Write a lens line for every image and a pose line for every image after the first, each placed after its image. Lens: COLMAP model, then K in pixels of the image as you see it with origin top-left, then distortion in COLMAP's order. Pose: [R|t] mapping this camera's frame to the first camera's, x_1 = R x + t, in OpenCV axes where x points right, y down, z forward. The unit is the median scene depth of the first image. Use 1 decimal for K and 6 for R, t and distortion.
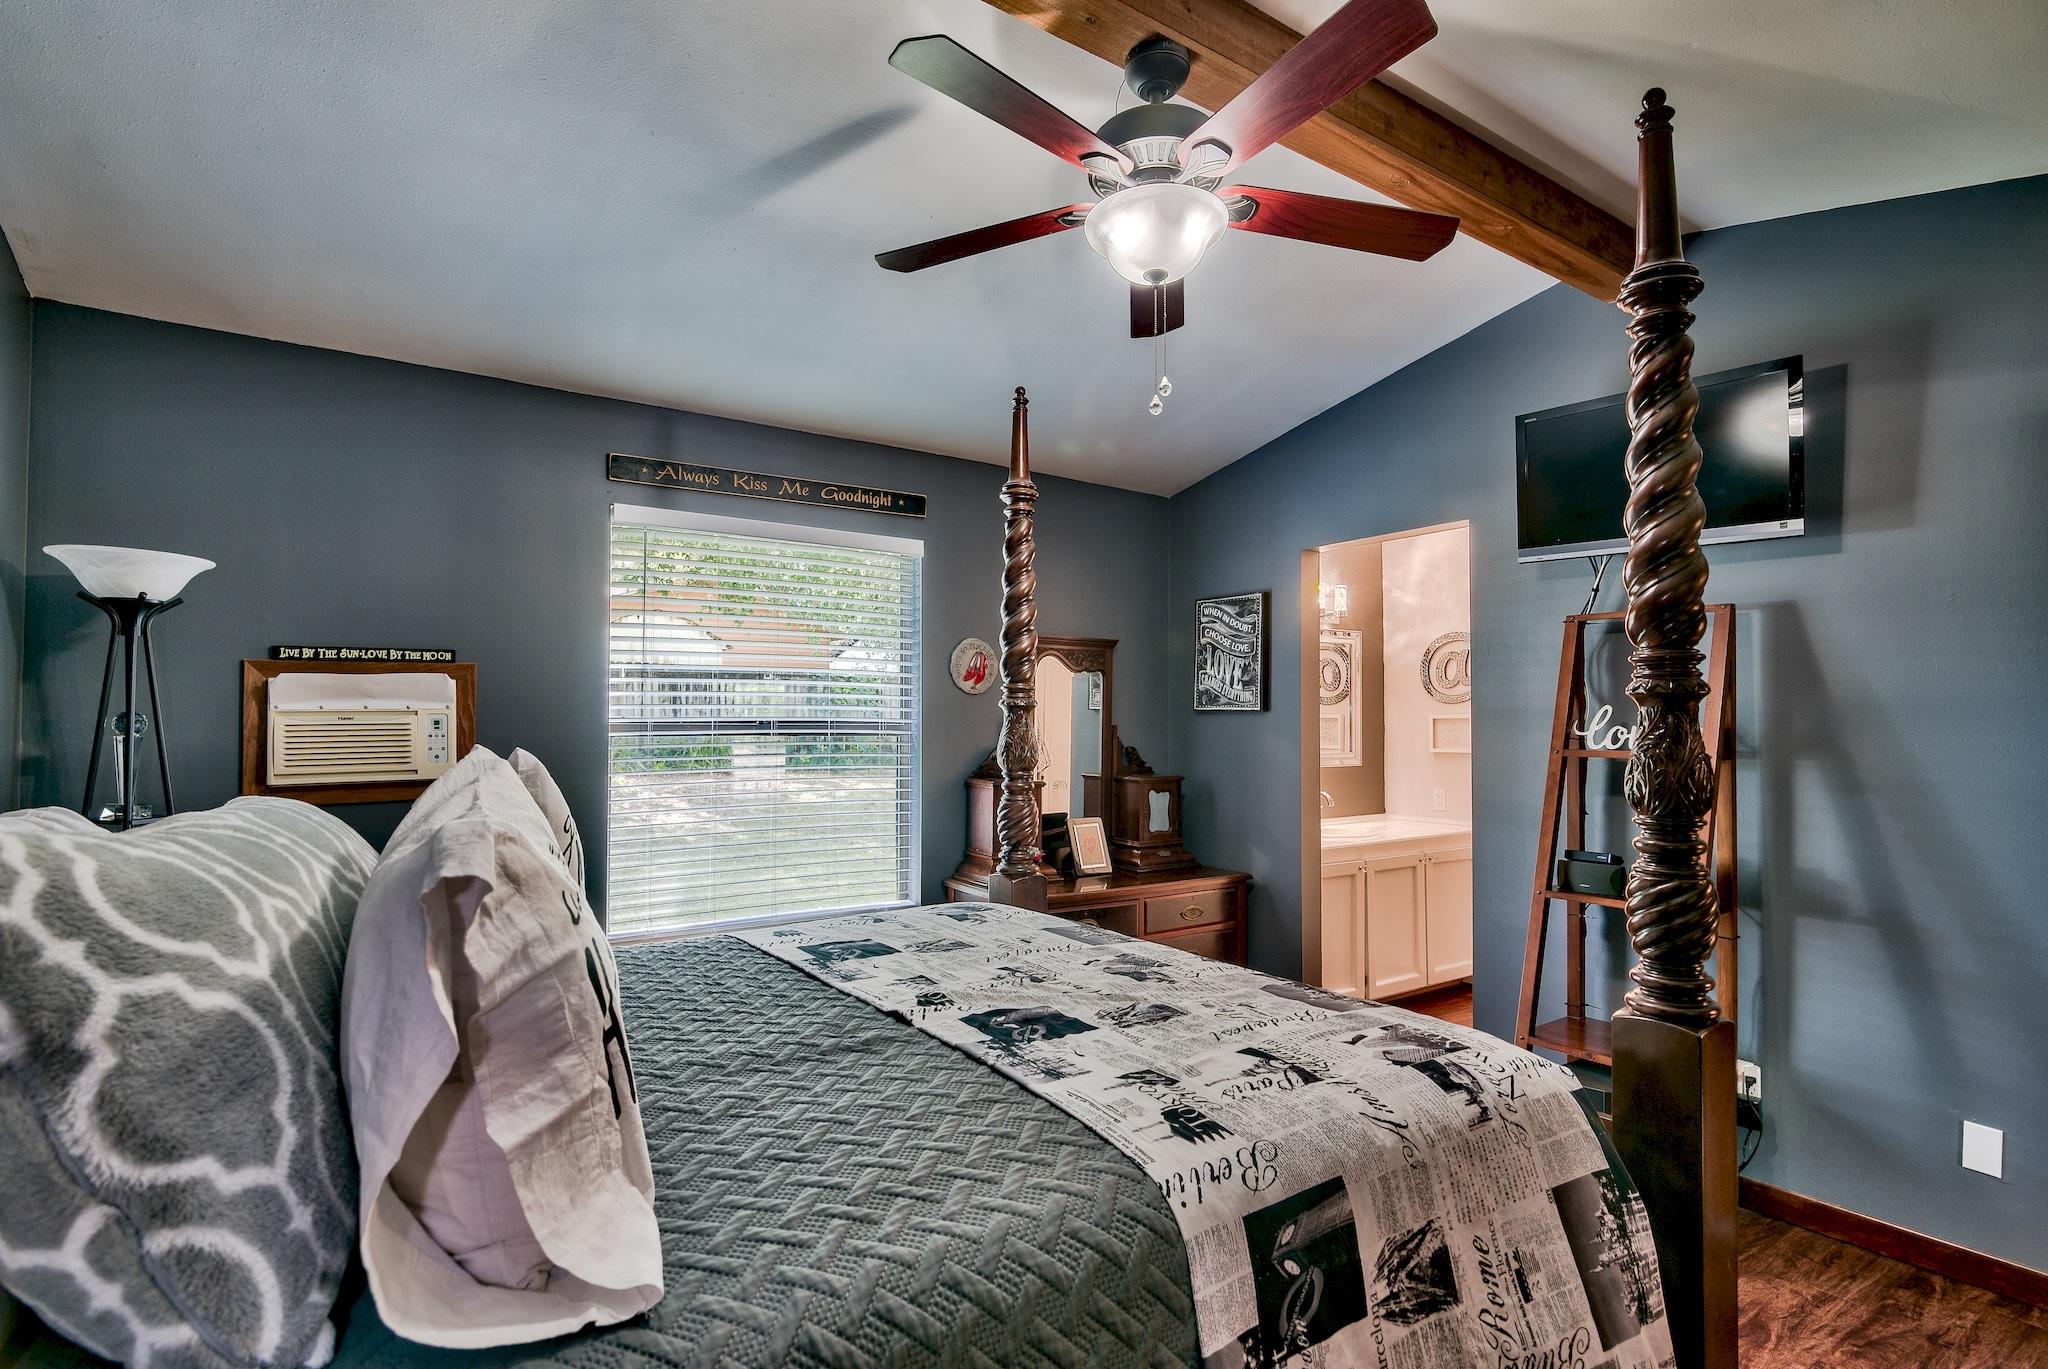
lens RADIAL K [[1022.6, 0, 1013.0], [0, 1022.6, 702.0], [0, 0, 1]] dist [-0.000053, 0.000332]
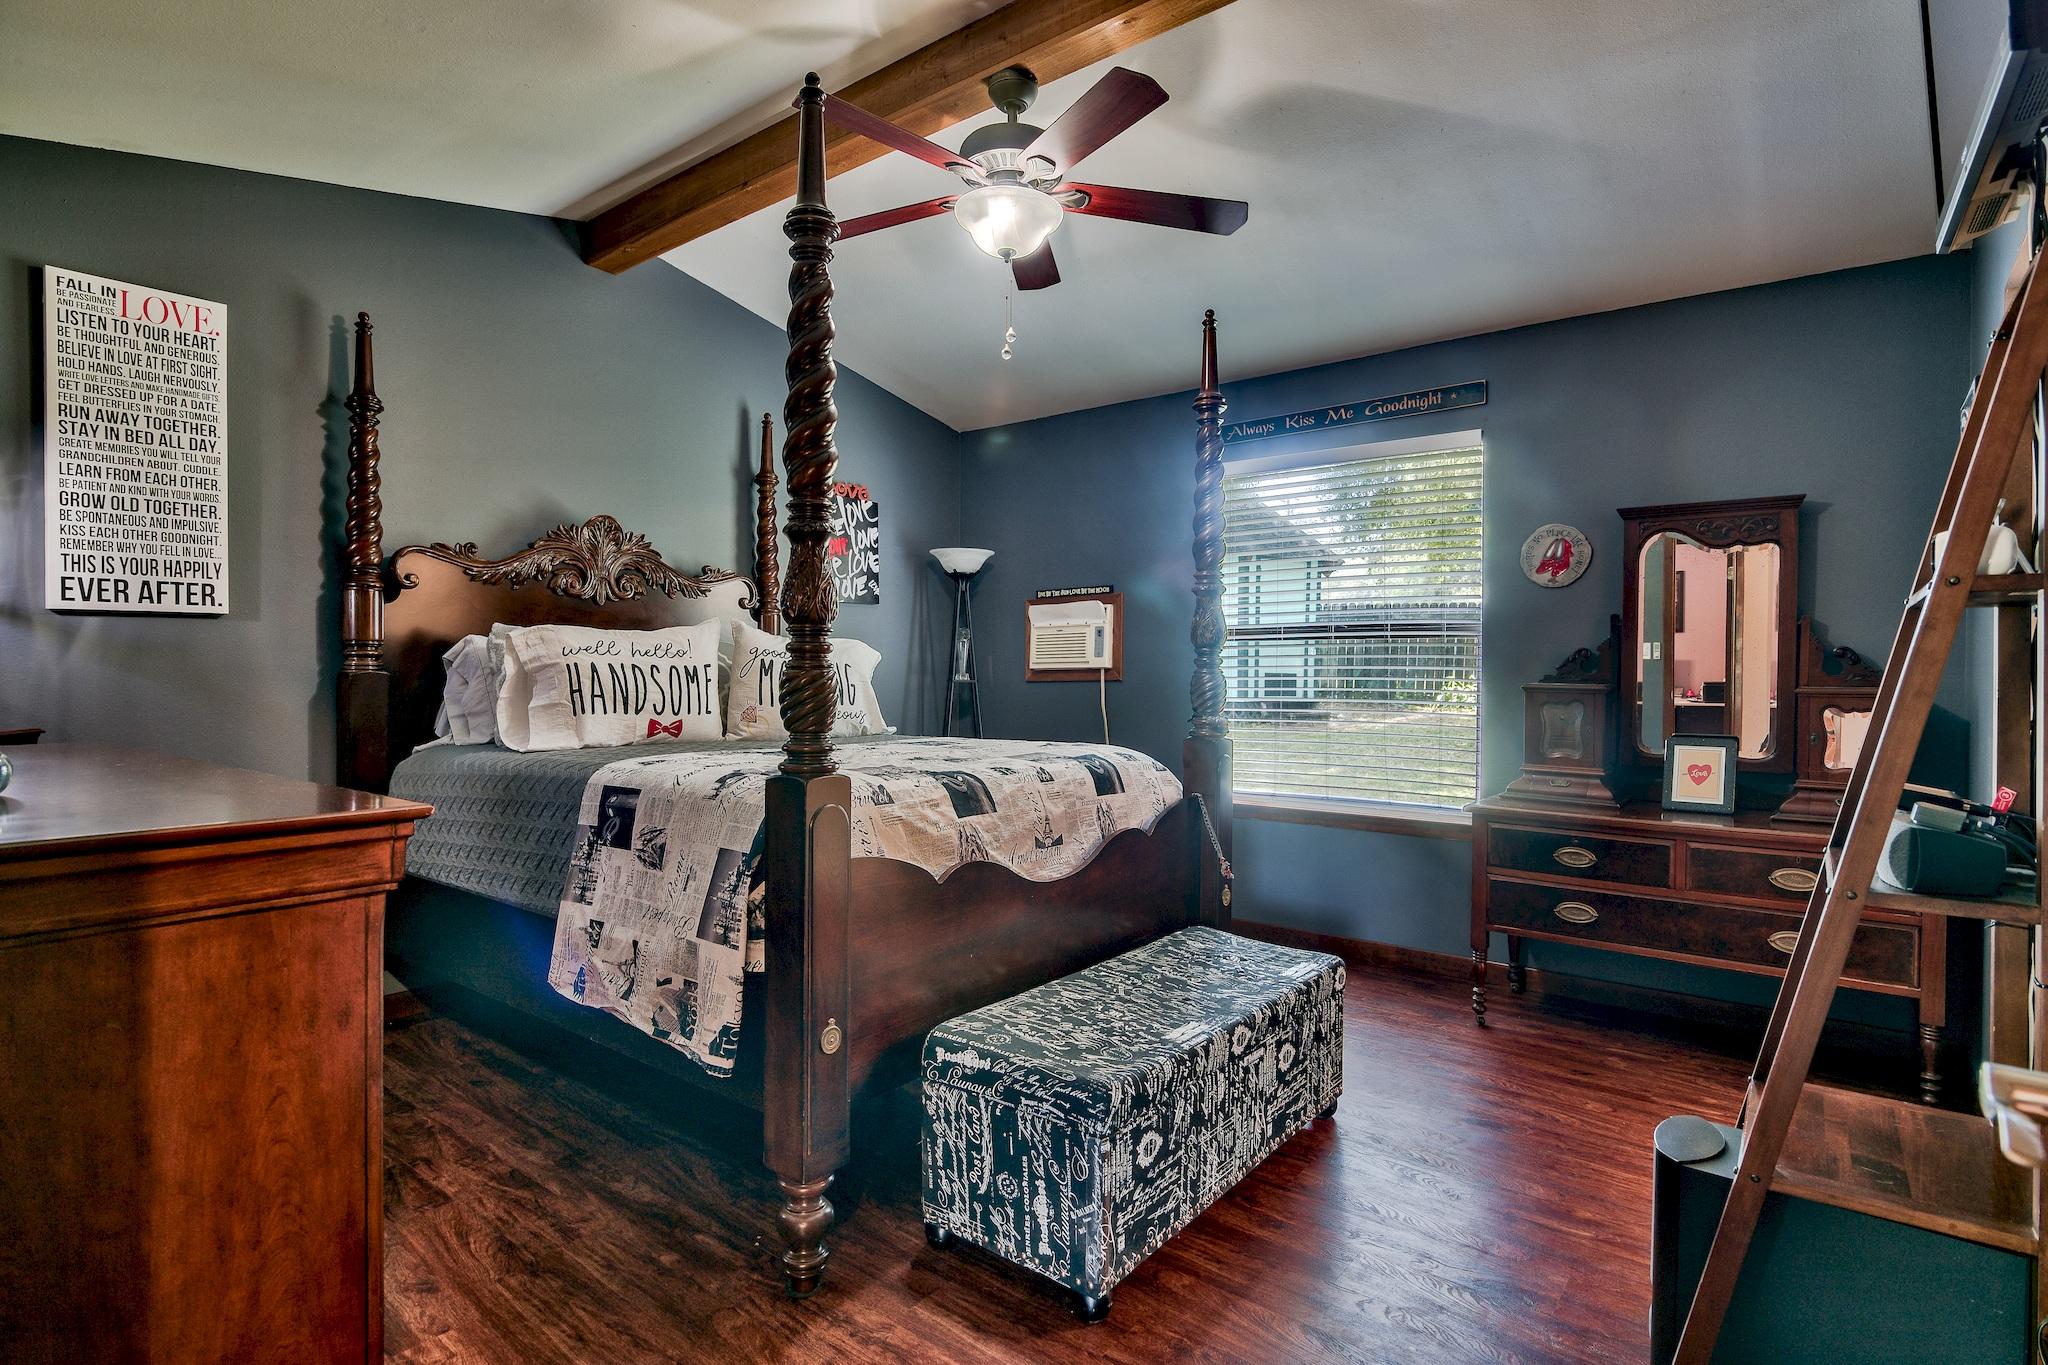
lens RADIAL K [[1070.9, 0, 1024.0], [0, 1070.9, 682.5], [0, 0, 1]] dist [-0.000358, 0.000061]
pose [[0.273471, 0.001377, -0.961879, 1.074251], [0.012946, 0.999903, 0.005112, 0.094822], [0.961793, -0.013851, 0.273427, 0.462242]]
